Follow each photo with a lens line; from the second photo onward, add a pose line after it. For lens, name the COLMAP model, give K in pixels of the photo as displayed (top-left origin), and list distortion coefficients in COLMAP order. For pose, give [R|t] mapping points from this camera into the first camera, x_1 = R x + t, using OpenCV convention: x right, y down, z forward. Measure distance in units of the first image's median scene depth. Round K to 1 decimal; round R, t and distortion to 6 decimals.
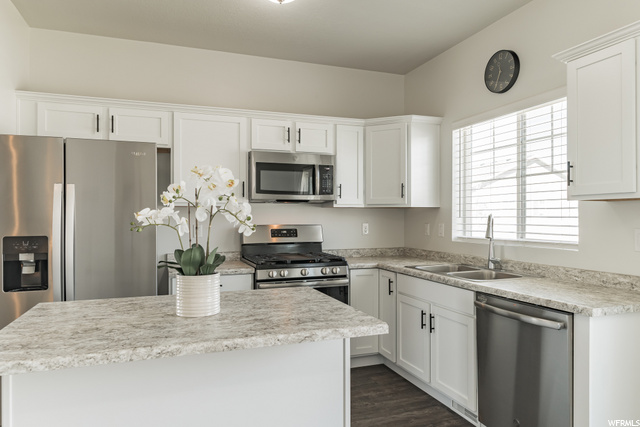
lens RADIAL K [[424.7, 0, 319.0], [0, 424.7, 213.8], [0, 0, 1]] dist [0.004571, -0.002433]
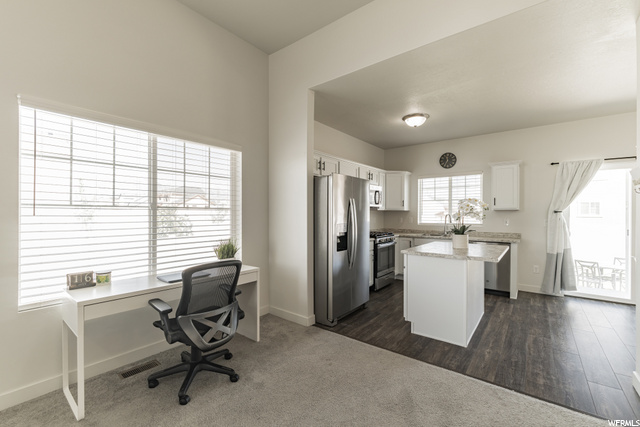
lens RADIAL K [[277.2, 0, 316.2], [0, 277.2, 214.1], [0, 0, 1]] dist [-0.000353, -0.000830]
pose [[0.853289, 0.004857, 0.521416, -1.071090], [-0.009183, 0.999942, 0.005714, -0.000640], [-0.521357, -0.009663, 0.853284, -0.050834]]
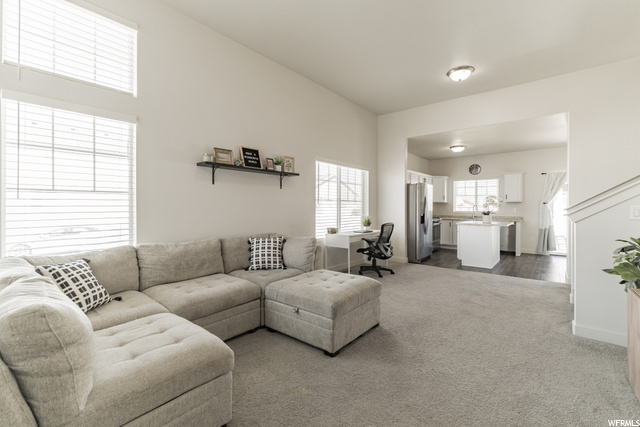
lens RADIAL K [[277.2, 0, 318.1], [0, 277.2, 206.9], [0, 0, 1]] dist [-0.000353, -0.000830]
pose [[0.868374, 0.005890, 0.495874, -1.966659], [-0.009458, 0.999944, 0.004685, 0.019083], [-0.495819, -0.008758, 0.868382, -0.499503]]
